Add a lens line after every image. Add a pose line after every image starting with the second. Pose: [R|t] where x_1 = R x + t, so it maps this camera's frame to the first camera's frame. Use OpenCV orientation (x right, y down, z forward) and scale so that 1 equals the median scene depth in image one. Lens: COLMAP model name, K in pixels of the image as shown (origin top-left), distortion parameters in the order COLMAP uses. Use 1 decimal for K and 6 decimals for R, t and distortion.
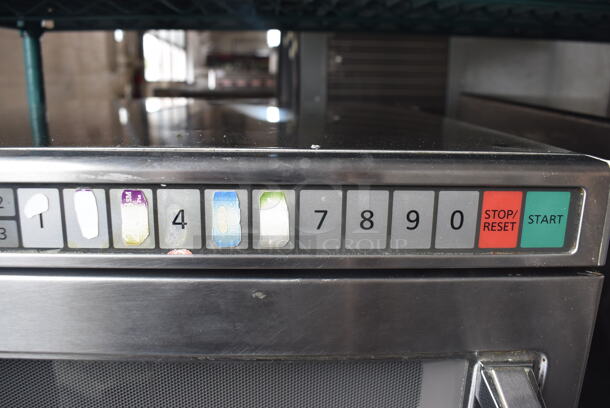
lens RADIAL K [[523.2, 0, 305.0], [0, 523.2, 204.0], [0, 0, 1]] dist [-0.109679, 0.017936]
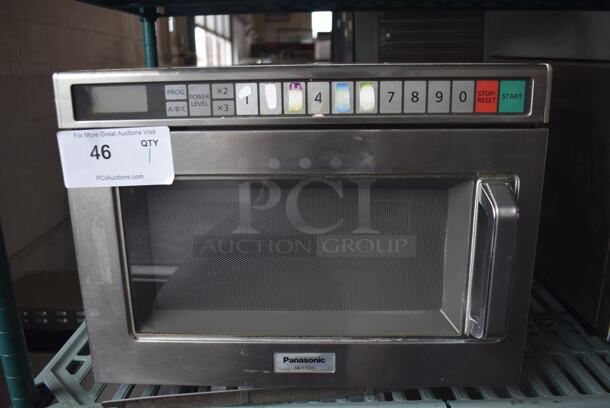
lens RADIAL K [[527.9, 0, 305.0], [0, 527.9, 204.0], [0, 0, 1]] dist [-0.096043, 0.003366]
pose [[0.996142, -0.012597, -0.086847, -0.121024], [0.014177, 0.999745, 0.017598, 0.380886], [0.086603, -0.018762, 0.996066, -0.953680]]
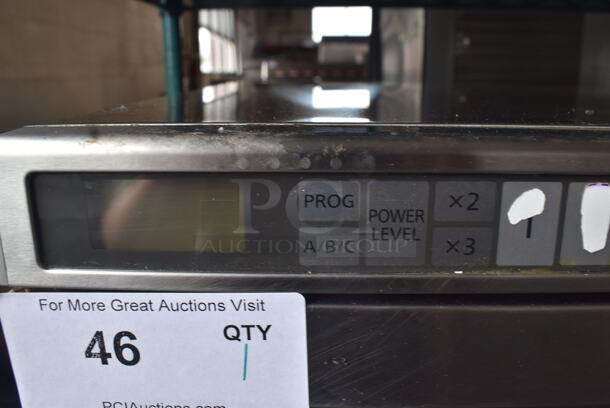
lens RADIAL K [[523.2, 0, 305.0], [0, 523.2, 204.0], [0, 0, 1]] dist [-0.109679, 0.017936]
pose [[0.996628, -0.001706, -0.082038, -0.733952], [0.003033, 0.999866, 0.016064, -0.011609], [0.081999, -0.016258, 0.996500, 0.258468]]
